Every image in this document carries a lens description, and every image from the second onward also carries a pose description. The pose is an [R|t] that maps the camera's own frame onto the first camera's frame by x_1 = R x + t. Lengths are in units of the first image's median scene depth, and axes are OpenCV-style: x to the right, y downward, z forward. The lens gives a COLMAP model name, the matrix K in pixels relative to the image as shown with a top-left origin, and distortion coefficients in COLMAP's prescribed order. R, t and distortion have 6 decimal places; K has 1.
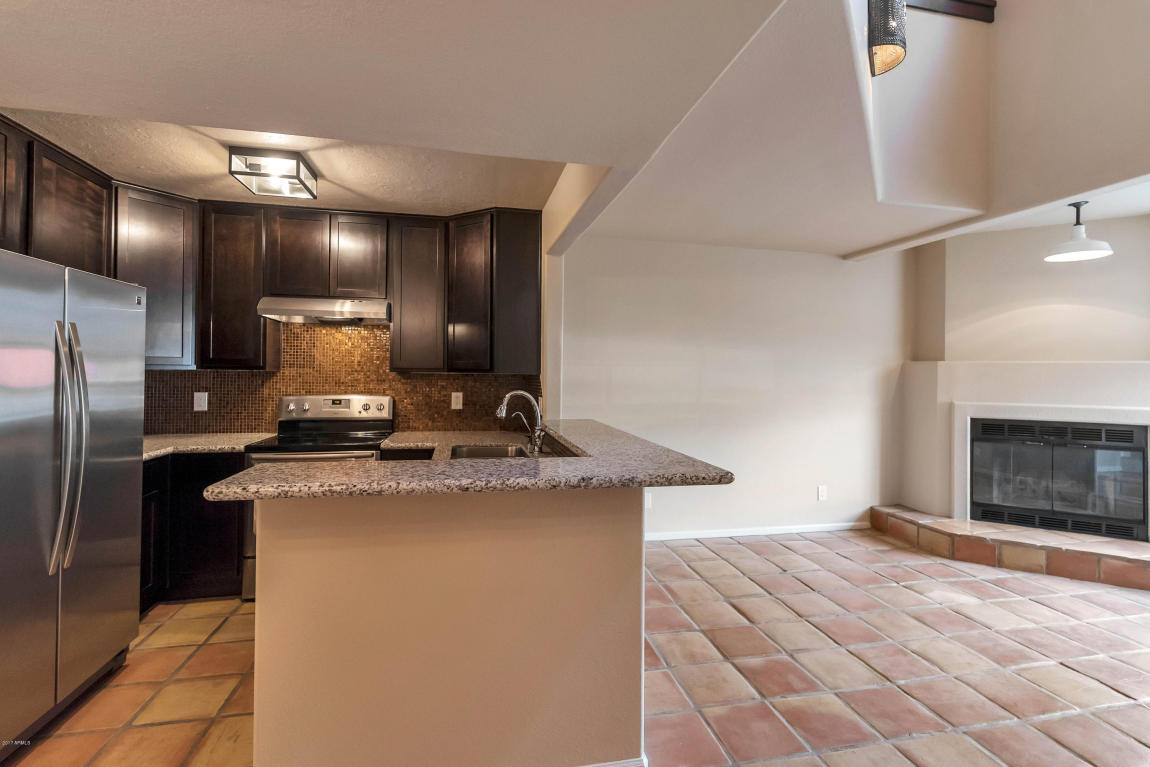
lens RADIAL K [[529.5, 0, 571.8], [0, 529.5, 367.0], [0, 0, 1]] dist [-0.000076, 0.000025]
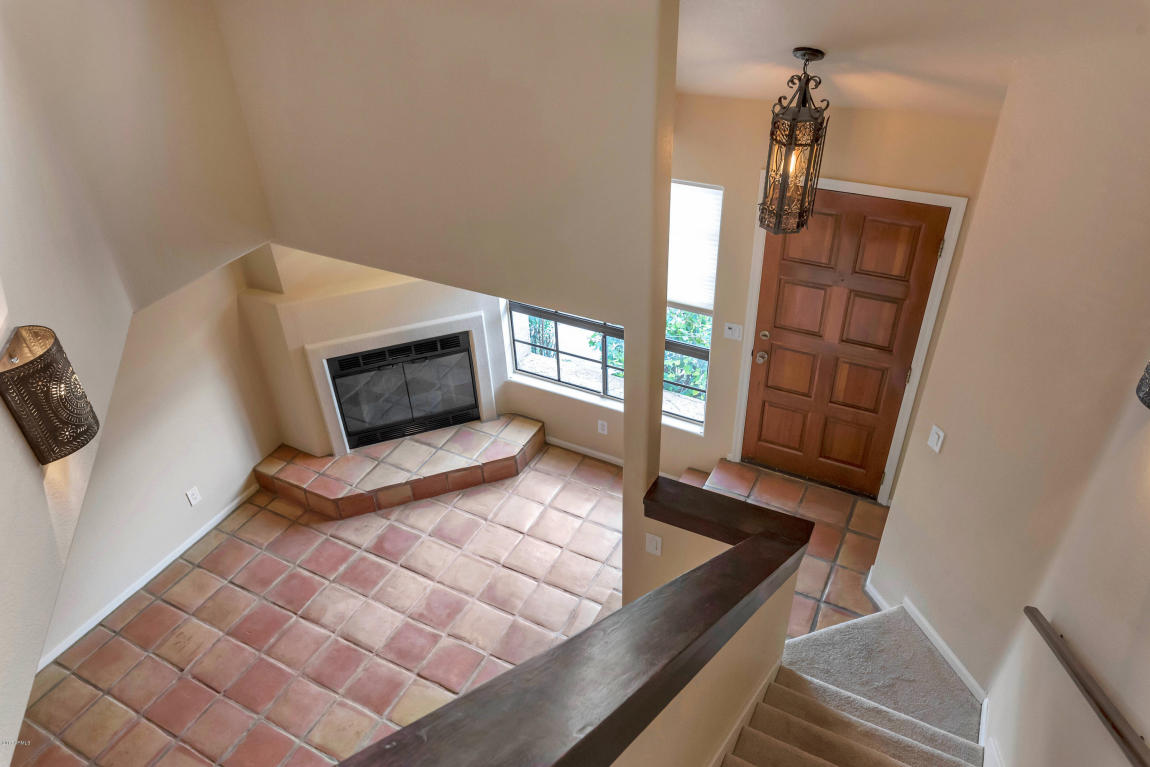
lens RADIAL K [[789.1, 0, 575.0], [0, 789.1, 383.5], [0, 0, 1]] dist [0.000325, -0.003673]
pose [[0.638023, -0.475924, 0.605329, 0.265696], [0.032420, 0.802030, 0.596404, -0.765144], [-0.769335, -0.360894, 0.527143, -0.001263]]
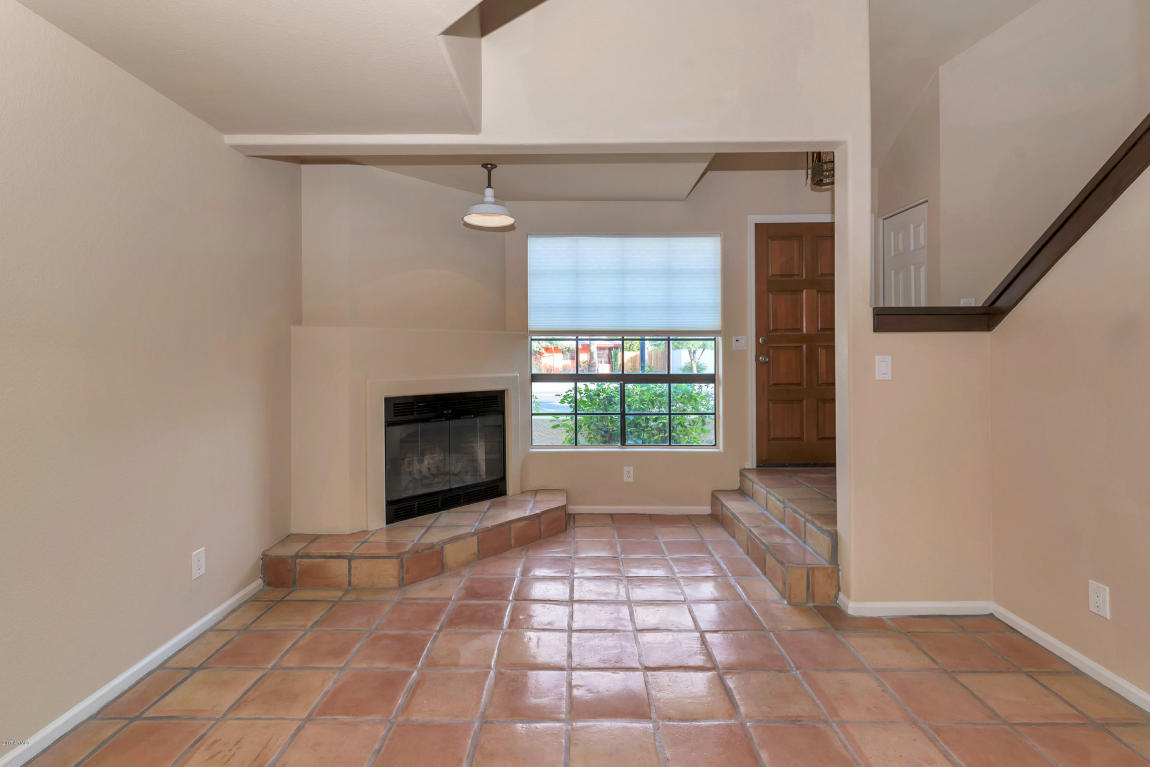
lens RADIAL K [[529.5, 0, 571.8], [0, 529.5, 367.0], [0, 0, 1]] dist [-0.000076, 0.000025]
pose [[0.218004, -0.031795, 0.975430, 0.043400], [-0.001352, 0.999458, 0.032880, 0.024667], [-0.975947, -0.008487, 0.217843, 0.669497]]
